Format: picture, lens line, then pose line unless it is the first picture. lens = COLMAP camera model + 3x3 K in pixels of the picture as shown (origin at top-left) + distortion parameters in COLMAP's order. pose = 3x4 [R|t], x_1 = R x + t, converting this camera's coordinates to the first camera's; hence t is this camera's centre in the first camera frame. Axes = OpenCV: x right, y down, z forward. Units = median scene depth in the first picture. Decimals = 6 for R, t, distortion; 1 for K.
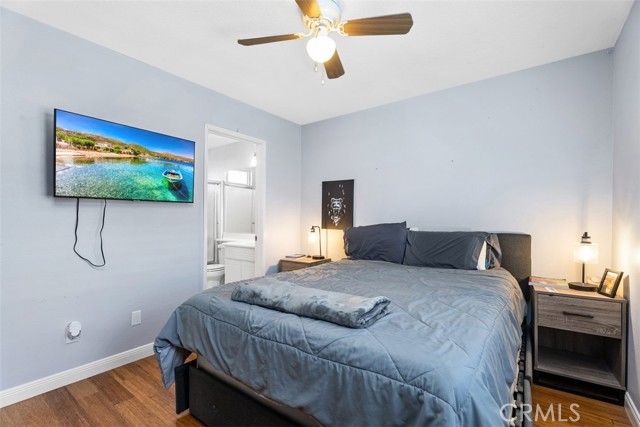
lens RADIAL K [[289.8, 0, 319.2], [0, 289.8, 216.6], [0, 0, 1]] dist [0.000792, 0.000542]
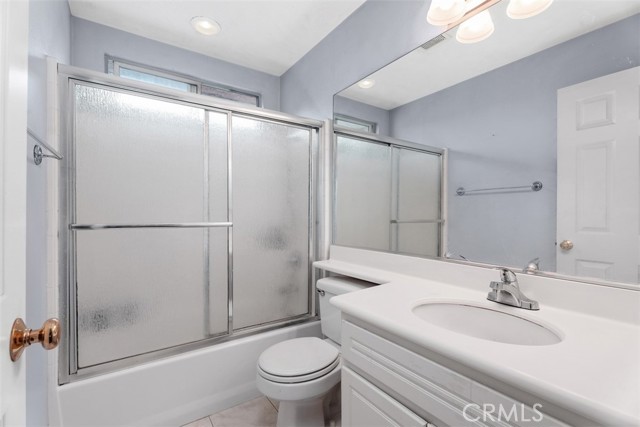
lens RADIAL K [[289.8, 0, 320.3], [0, 289.8, 214.5], [0, 0, 1]] dist [0.000792, 0.000542]
pose [[0.944526, 0.002953, -0.328424, -0.220198], [-0.001116, 0.999983, 0.005784, 0.009854], [0.328435, -0.005097, 0.944513, 0.637679]]
